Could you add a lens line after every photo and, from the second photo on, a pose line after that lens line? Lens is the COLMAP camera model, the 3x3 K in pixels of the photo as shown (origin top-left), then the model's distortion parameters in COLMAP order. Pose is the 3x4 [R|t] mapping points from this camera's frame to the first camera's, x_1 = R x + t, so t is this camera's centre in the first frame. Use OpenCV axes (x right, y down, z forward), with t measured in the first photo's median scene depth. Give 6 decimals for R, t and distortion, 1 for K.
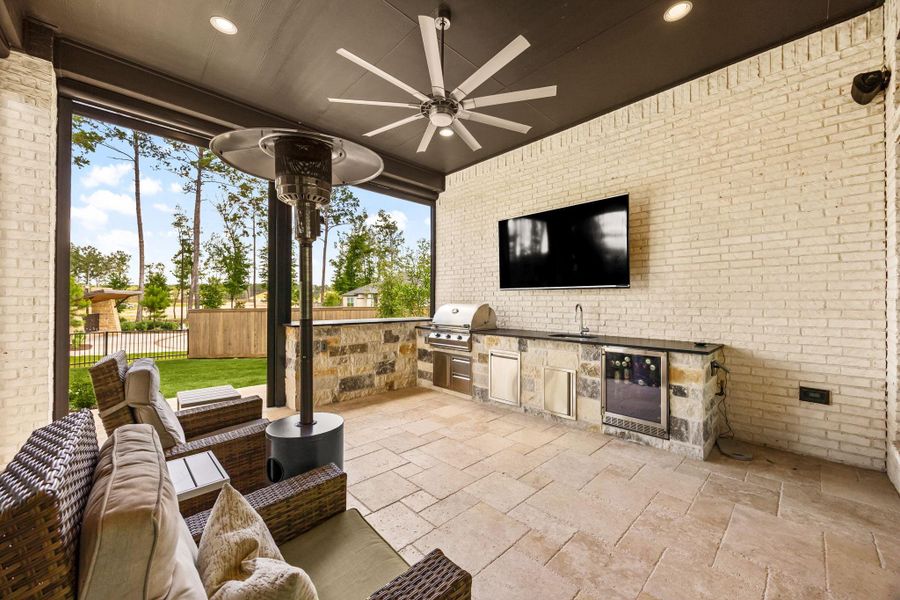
lens RADIAL K [[344.8, 0, 451.2], [0, 344.8, 300.1], [0, 0, 1]] dist [-0.000876, 0.000125]
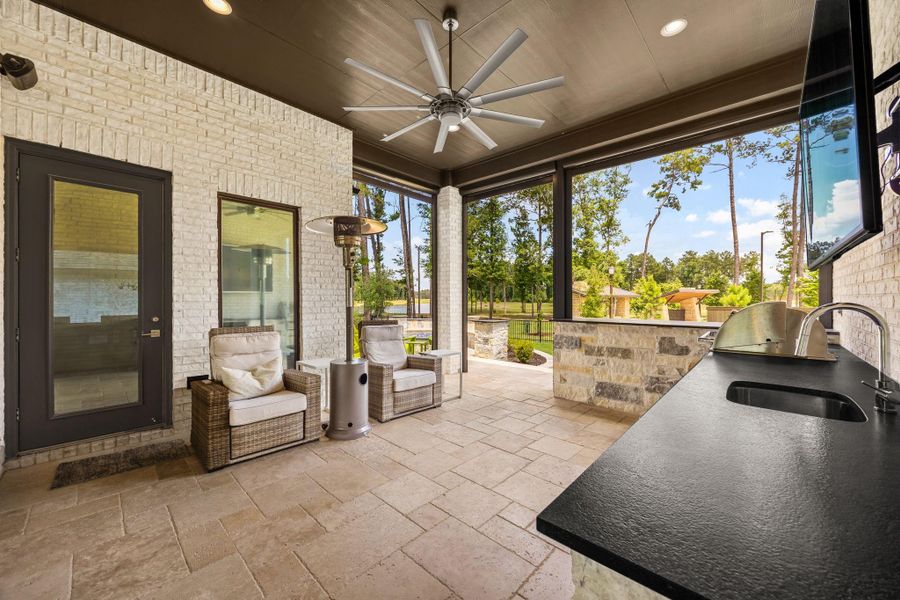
lens RADIAL K [[339.9, 0, 450.0], [0, 339.9, 300.0], [0, 0, 1]] dist [-0.002848, 0.000056]
pose [[0.054457, 0.000327, -0.998516, 0.068610], [0.004922, 0.999988, 0.000596, 0.000773], [0.998504, -0.004947, 0.054455, 0.066036]]
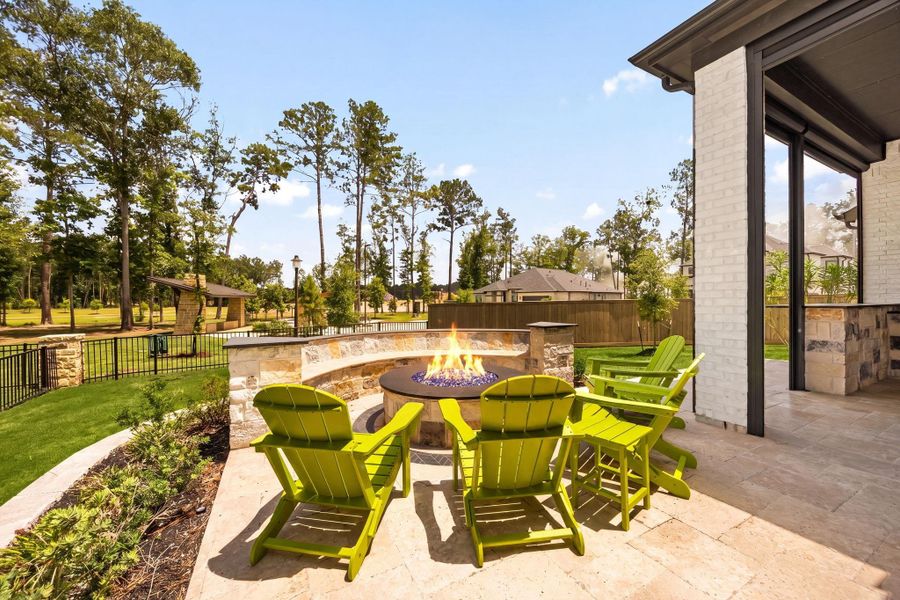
lens RADIAL K [[344.8, 0, 451.2], [0, 344.8, 300.1], [0, 0, 1]] dist [-0.000876, 0.000125]
pose [[0.963365, -0.010298, -0.267997, -0.134981], [0.011569, 0.999928, 0.003164, 0.004250], [0.267945, -0.006148, 0.963415, -0.022704]]
